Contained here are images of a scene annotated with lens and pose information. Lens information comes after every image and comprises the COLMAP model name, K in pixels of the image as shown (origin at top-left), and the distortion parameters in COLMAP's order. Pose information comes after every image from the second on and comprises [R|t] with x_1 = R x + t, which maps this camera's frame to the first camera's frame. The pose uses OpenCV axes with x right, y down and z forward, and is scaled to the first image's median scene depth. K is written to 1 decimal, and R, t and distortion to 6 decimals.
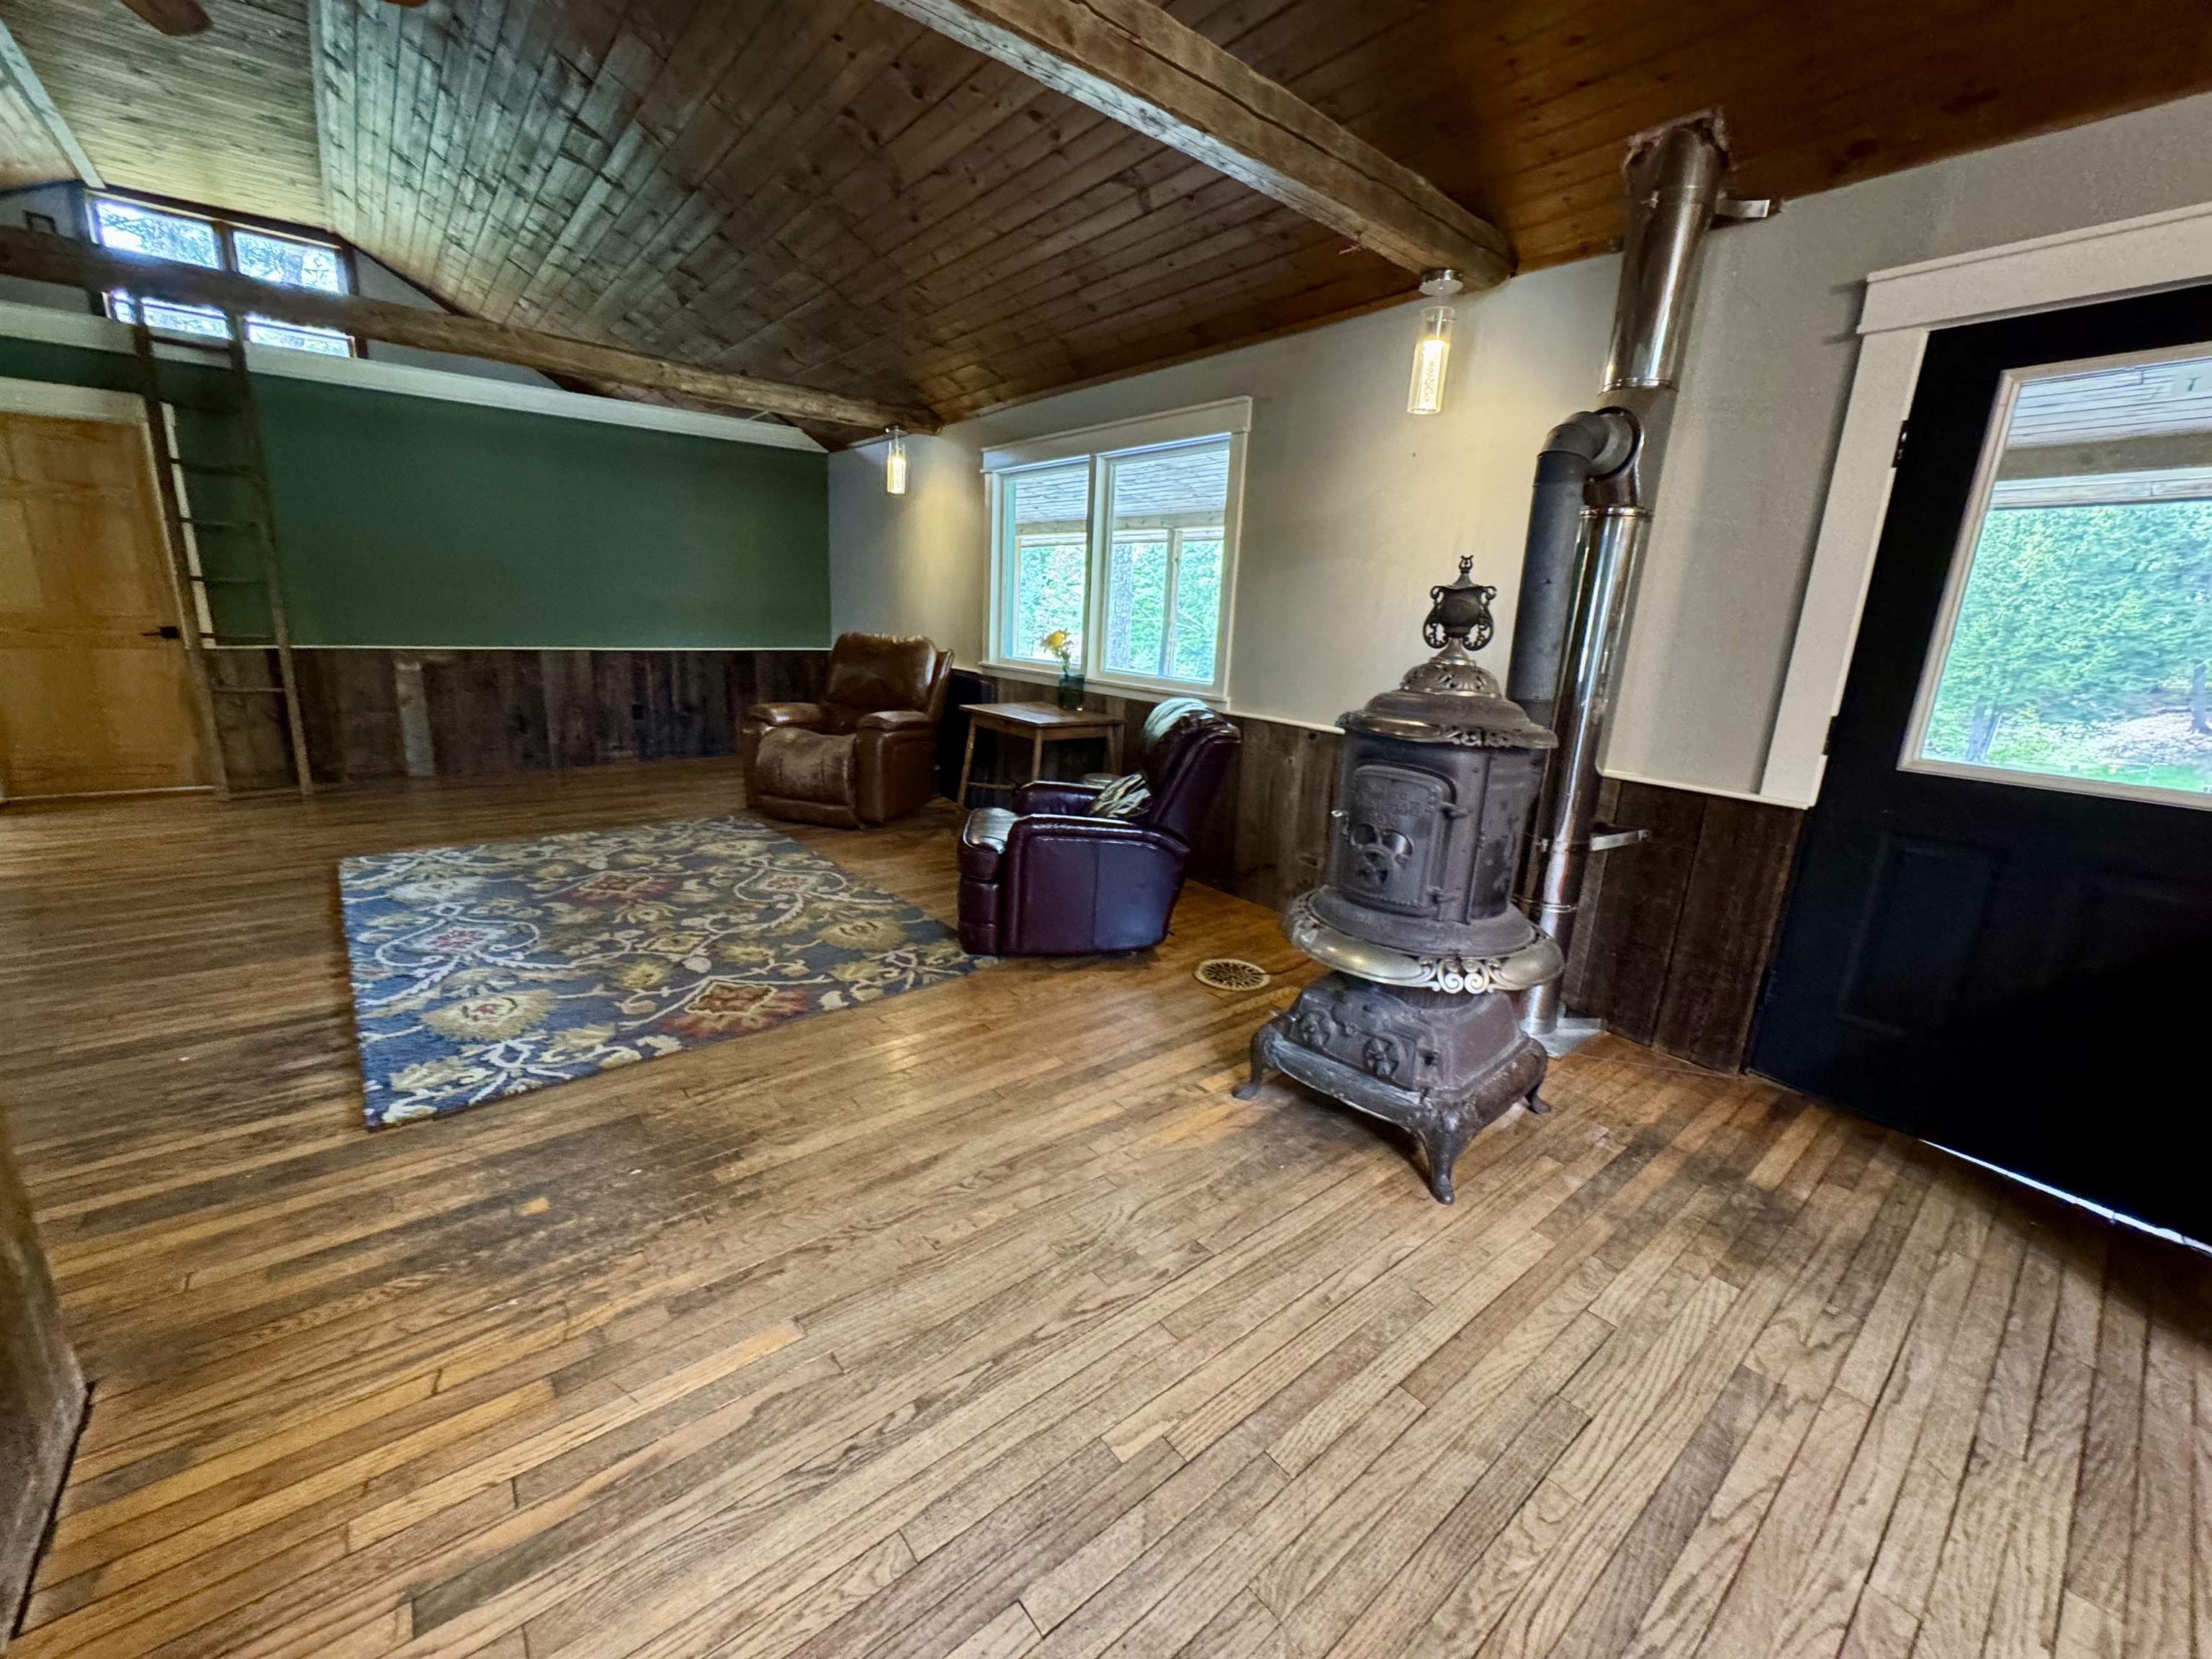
lens RADIAL K [[881.9, 0, 1107.8], [0, 881.9, 828.6], [0, 0, 1]] dist [-0.003969, 0.000747]
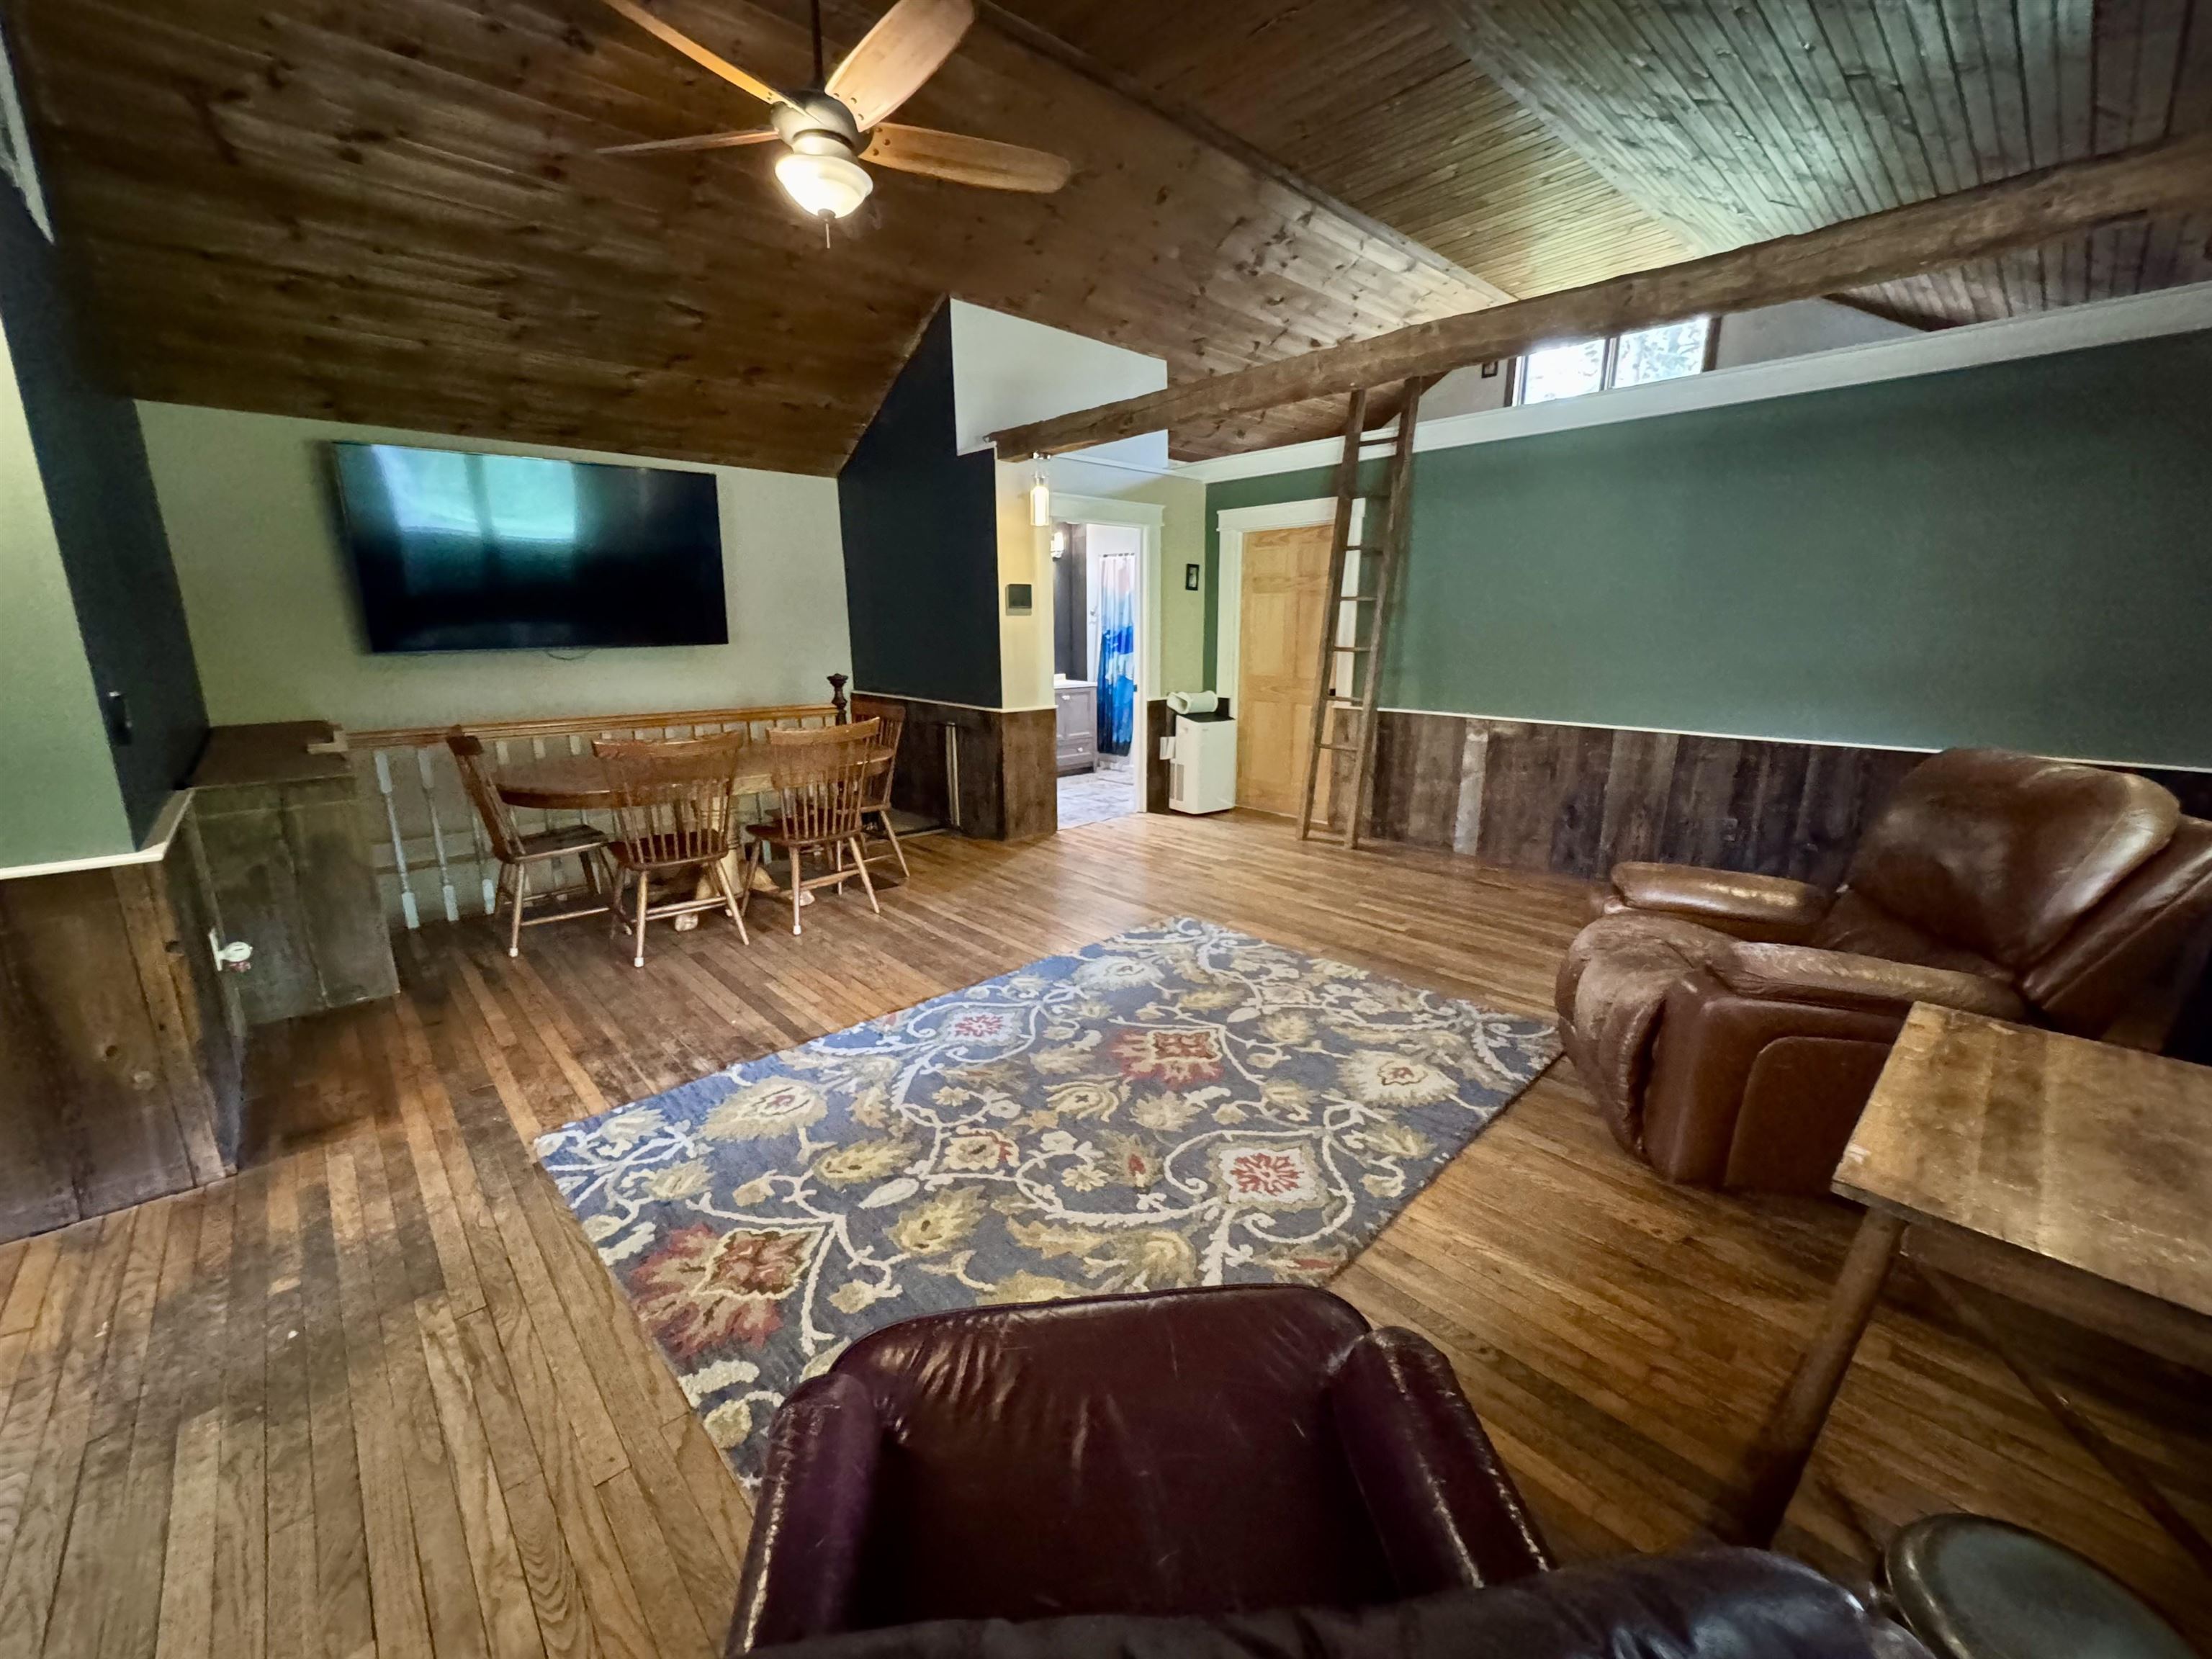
lens RADIAL K [[881.9, 0, 1106.4], [0, 881.9, 826.9], [0, 0, 1]] dist [-0.003969, 0.000747]
pose [[0.058866, 0.182593, -0.981425, 0.161127], [-0.233450, 0.958387, 0.164305, -0.241278], [0.970585, 0.219442, 0.099043, 0.860693]]
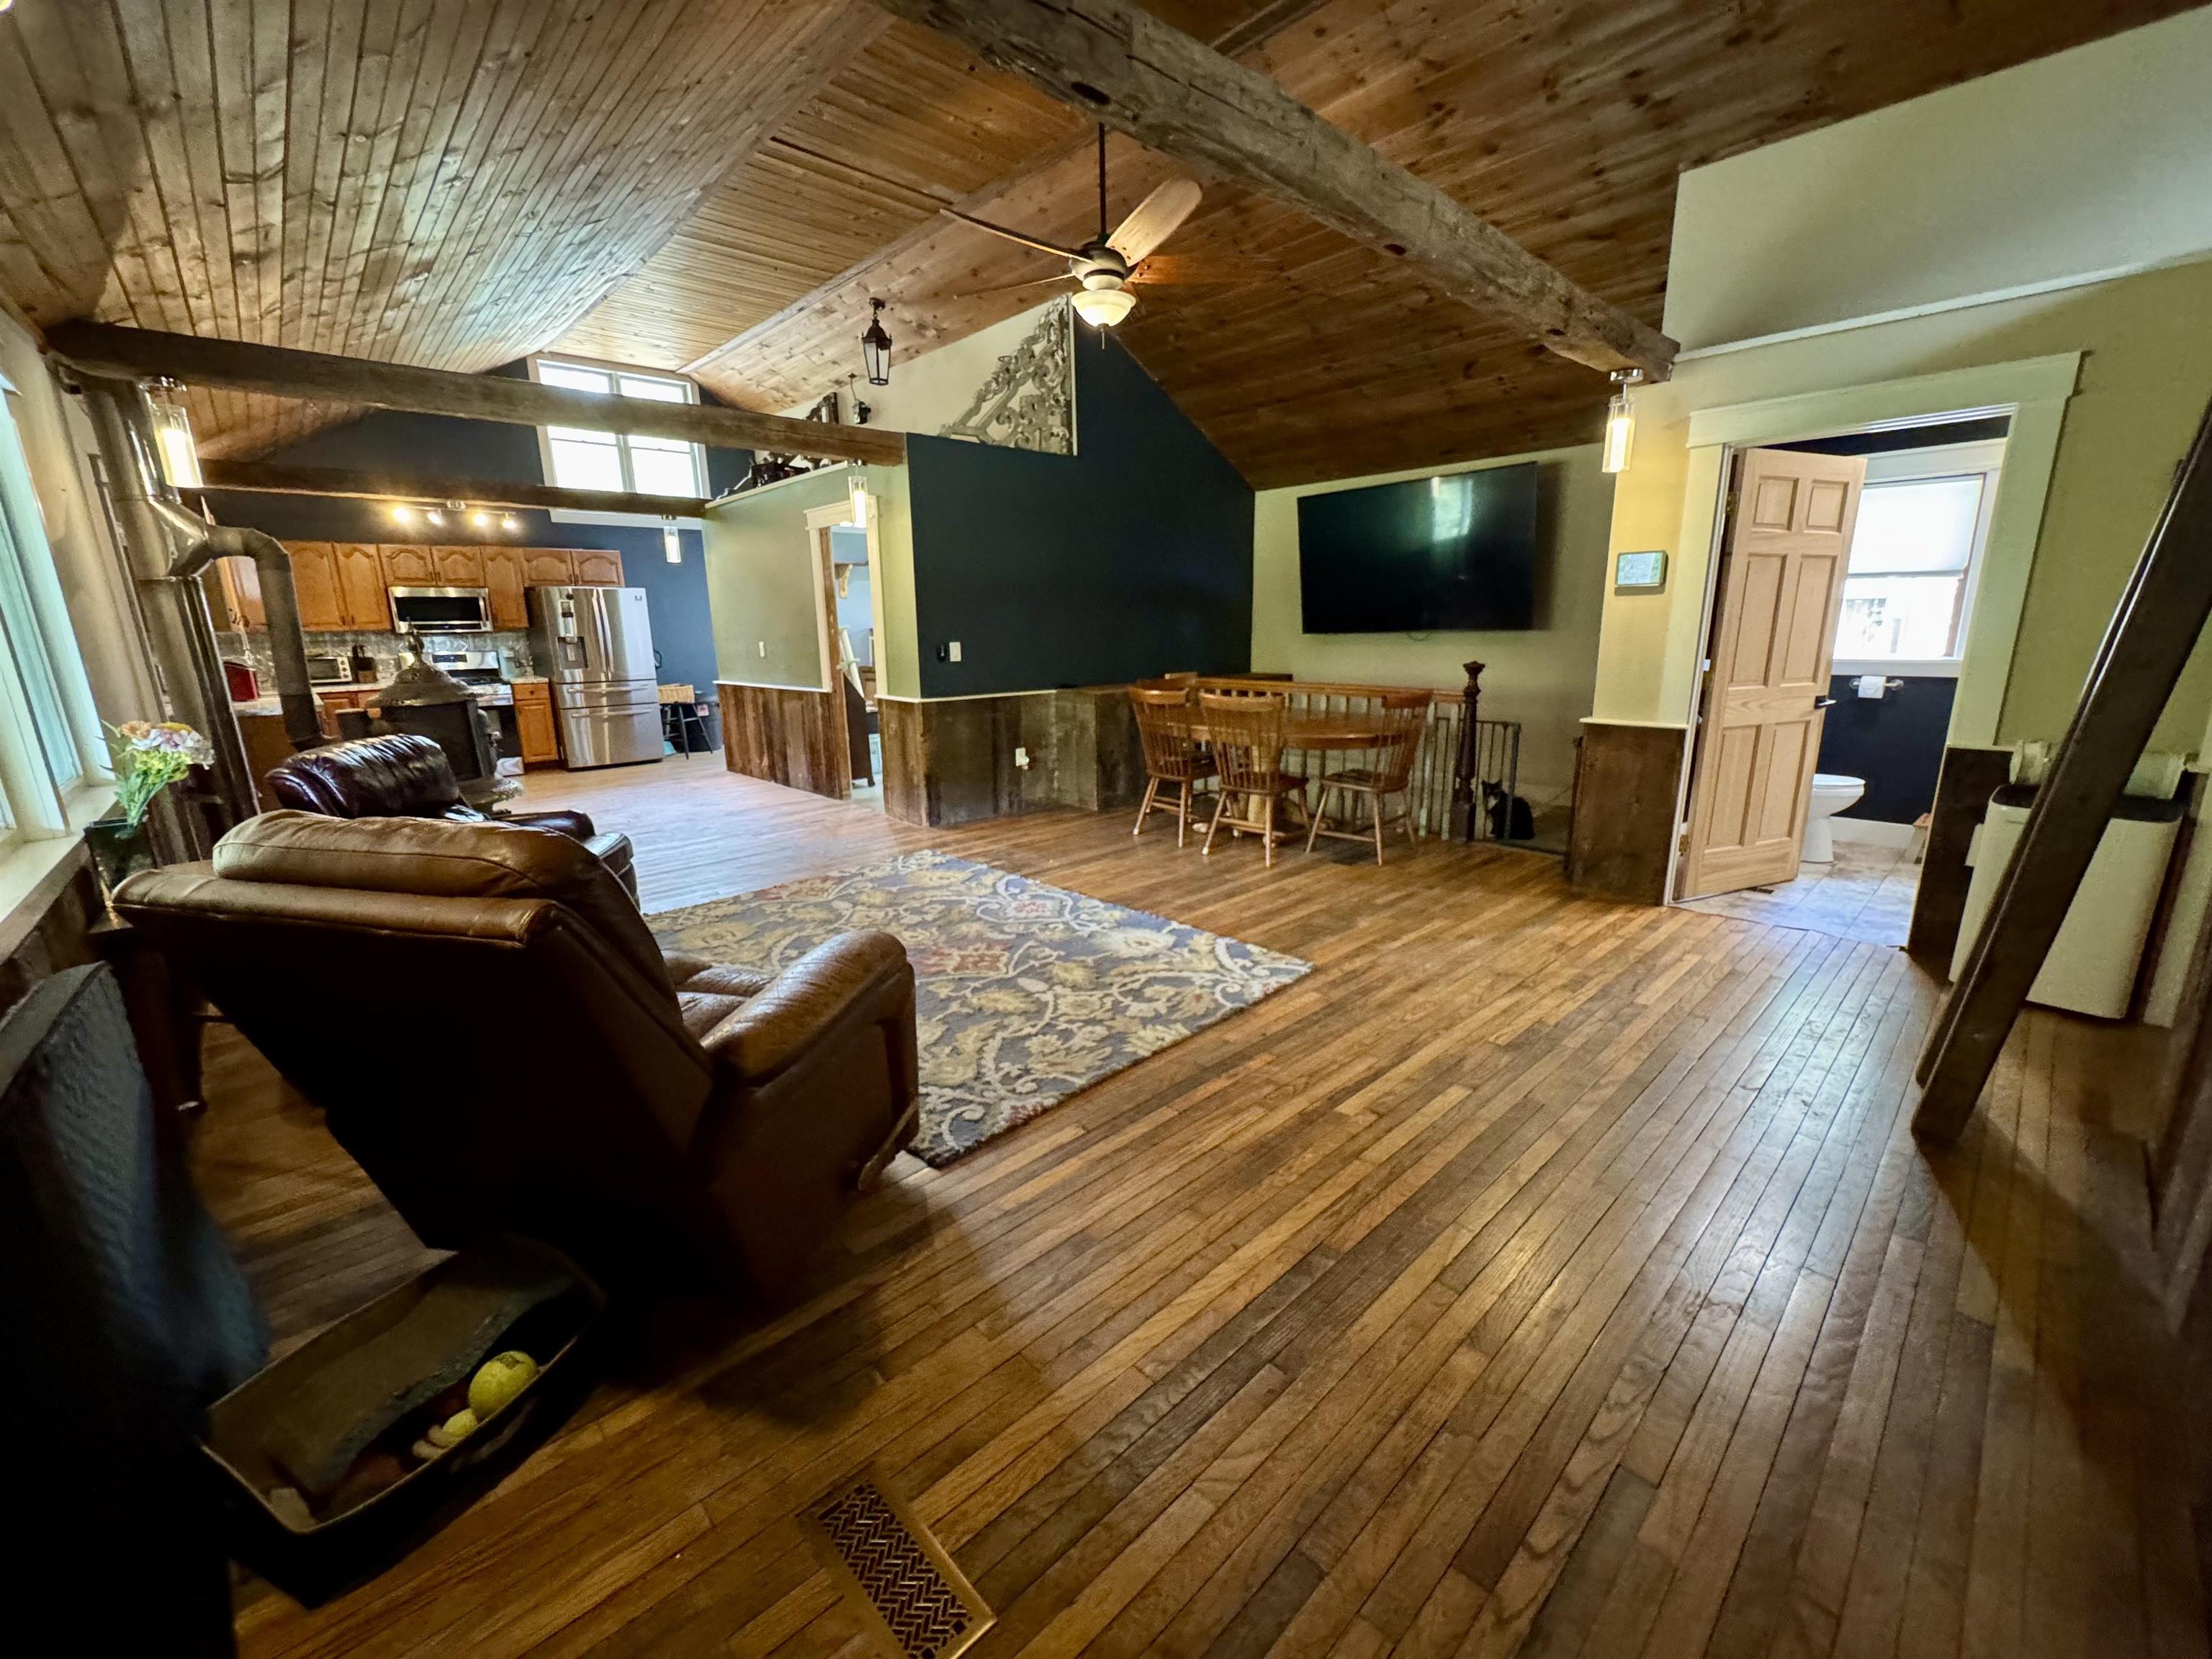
lens RADIAL K [[881.9, 0, 1109.6], [0, 881.9, 832.0], [0, 0, 1]] dist [-0.003969, 0.000747]
pose [[-0.997244, -0.012047, -0.073209, -0.657467], [-0.044064, 0.890029, 0.453769, -0.510403], [0.059692, 0.455744, -0.888107, 1.858229]]
